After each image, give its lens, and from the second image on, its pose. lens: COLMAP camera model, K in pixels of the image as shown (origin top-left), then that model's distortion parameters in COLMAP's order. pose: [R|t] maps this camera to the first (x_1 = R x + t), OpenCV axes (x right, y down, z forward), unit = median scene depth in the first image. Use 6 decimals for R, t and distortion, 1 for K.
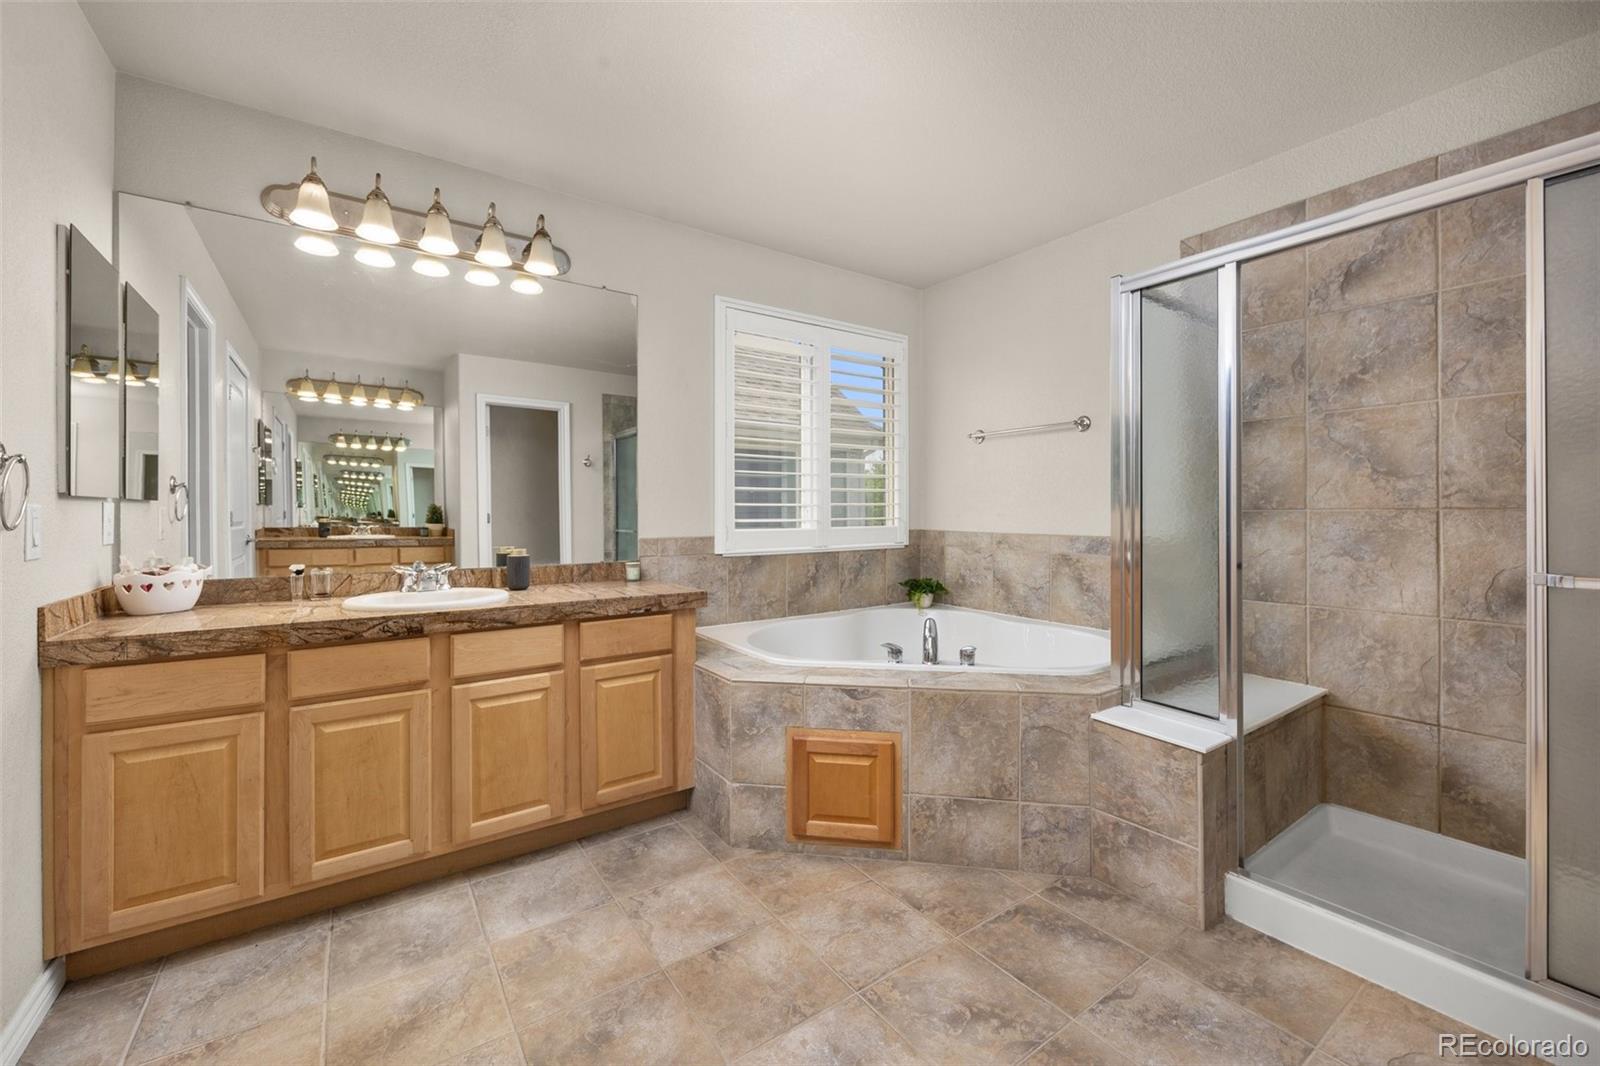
lens RADIAL K [[647.5, 0, 805.1], [0, 647.5, 518.9], [0, 0, 1]] dist [-0.003294, 0.000055]
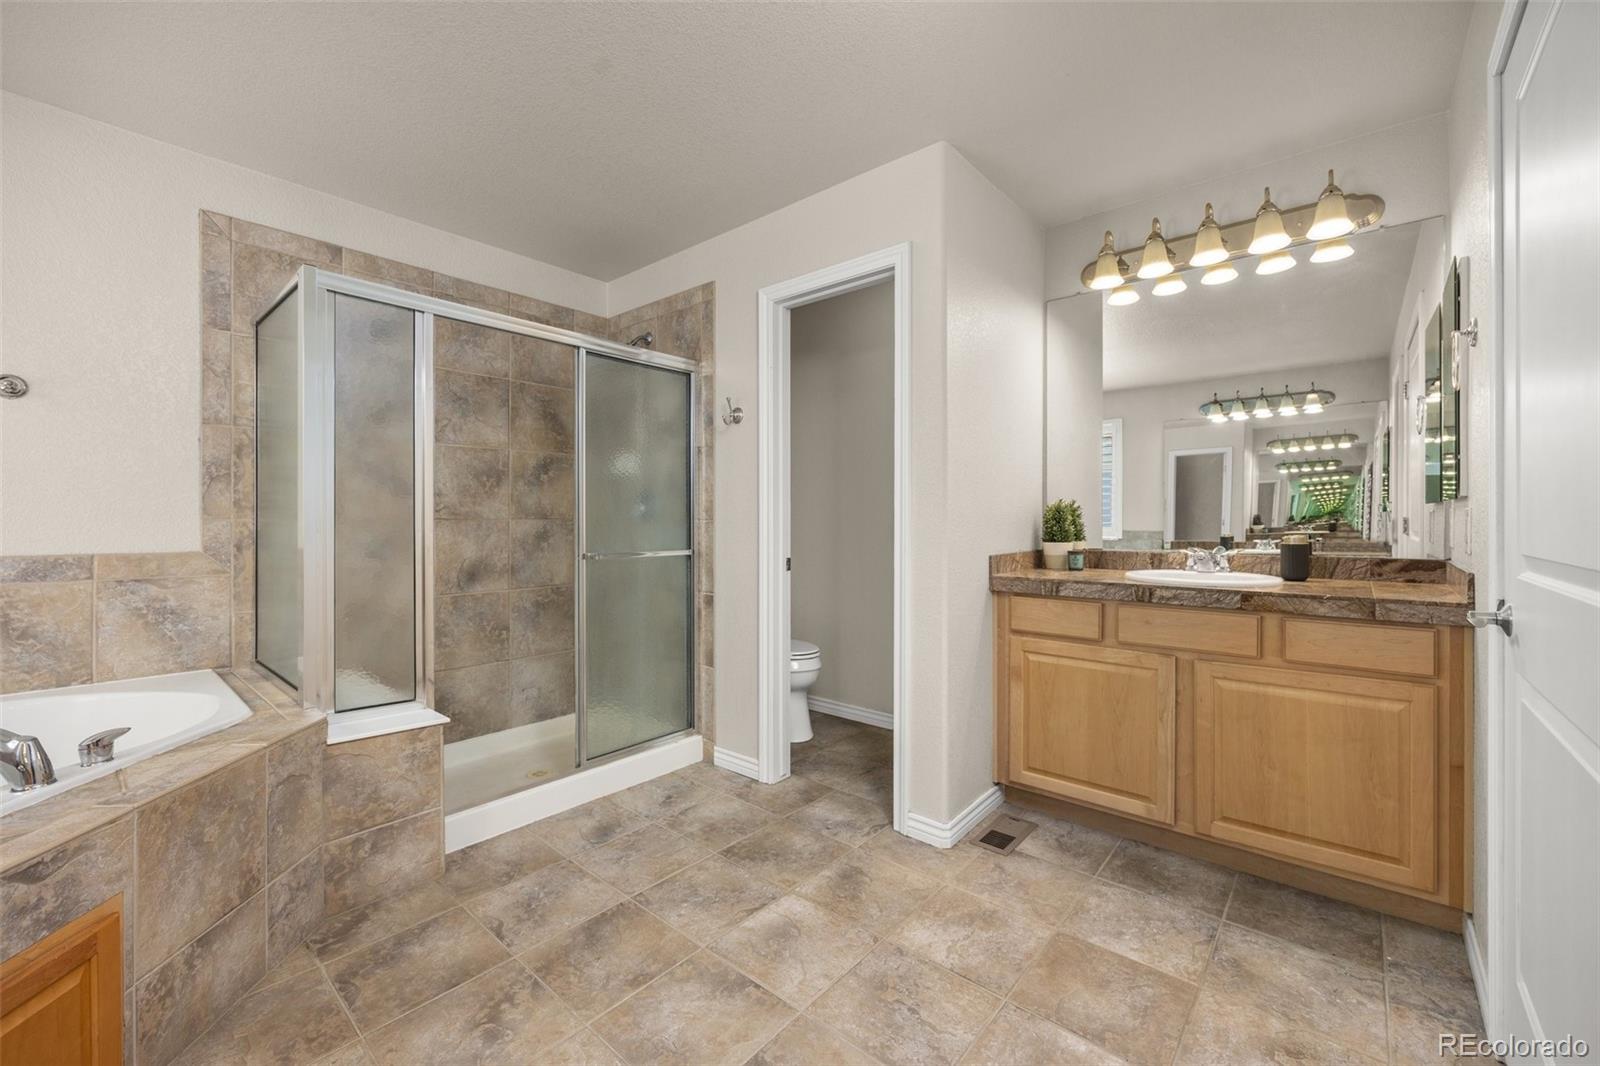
lens RADIAL K [[647.5, 0, 805.1], [0, 647.5, 518.9], [0, 0, 1]] dist [-0.003294, 0.000055]
pose [[-0.252681, 0.004793, 0.967538, -0.636110], [0.007598, 0.999967, -0.002969, -0.006045], [-0.967520, 0.006601, -0.252709, 0.587415]]
